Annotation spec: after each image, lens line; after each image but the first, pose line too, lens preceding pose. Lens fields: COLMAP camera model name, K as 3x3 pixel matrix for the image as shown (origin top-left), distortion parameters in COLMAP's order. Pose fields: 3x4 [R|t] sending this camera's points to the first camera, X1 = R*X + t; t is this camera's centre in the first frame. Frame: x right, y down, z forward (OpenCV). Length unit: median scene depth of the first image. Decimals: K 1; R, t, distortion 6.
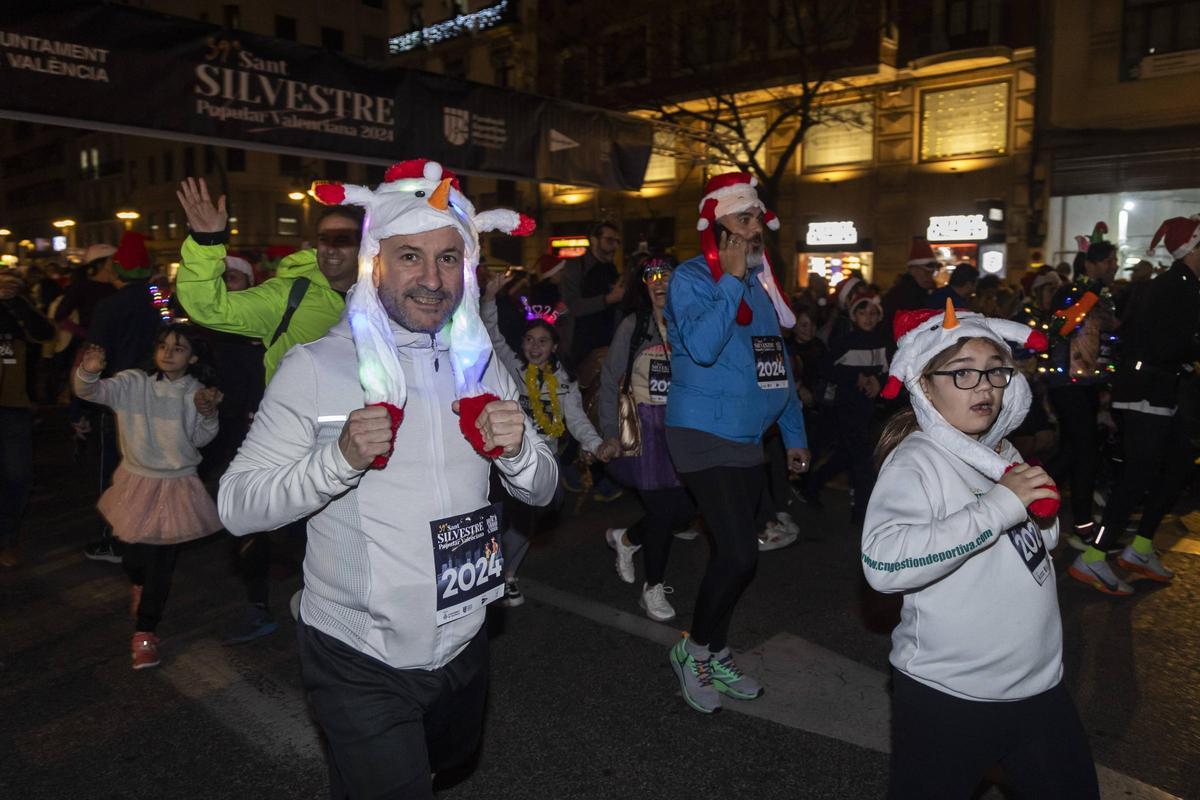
lens RADIAL K [[904.0, 0, 572.1], [0, 904.0, 402.0], [0, 0, 1]] dist [0.006485, -0.005381]
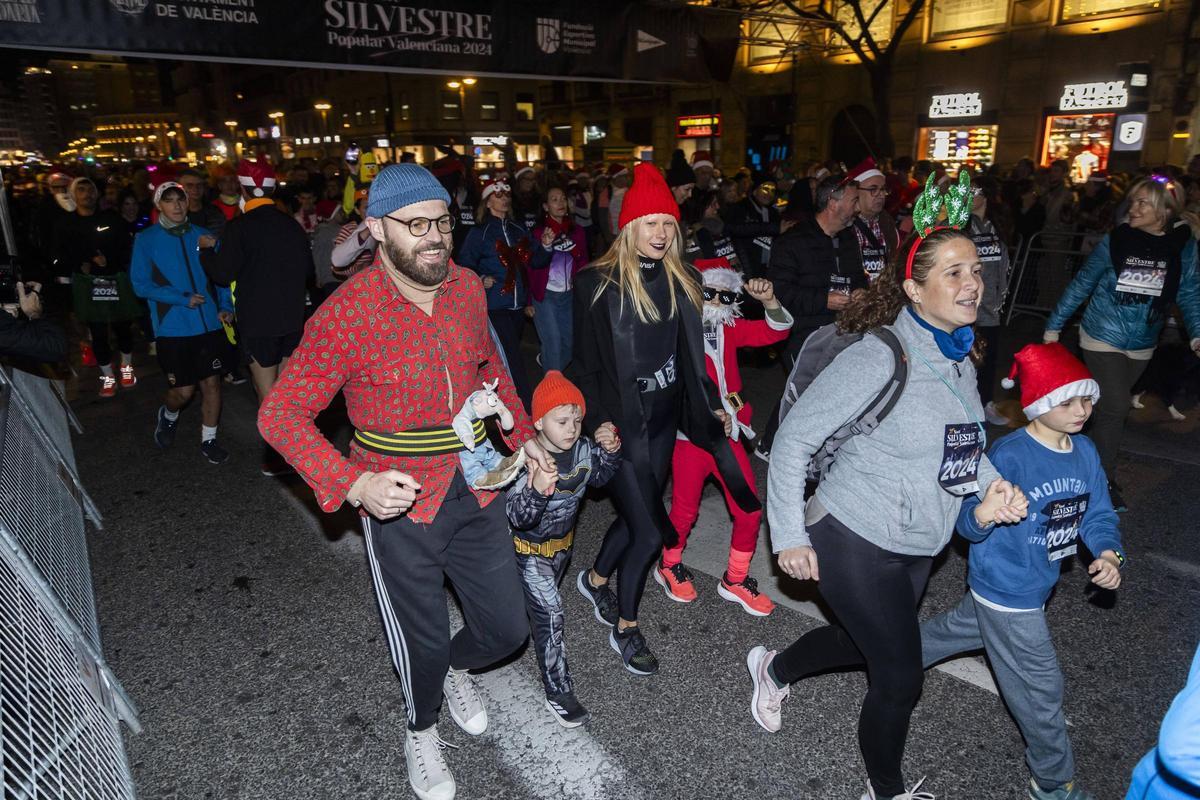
lens RADIAL K [[904.0, 0, 572.1], [0, 904.0, 402.0], [0, 0, 1]] dist [0.006485, -0.005381]
pose [[0.964230, 0.042044, -0.261711, 0.173887], [0.005058, 0.984242, 0.176754, -0.052369], [0.265018, -0.171755, 0.948823, -0.090602]]
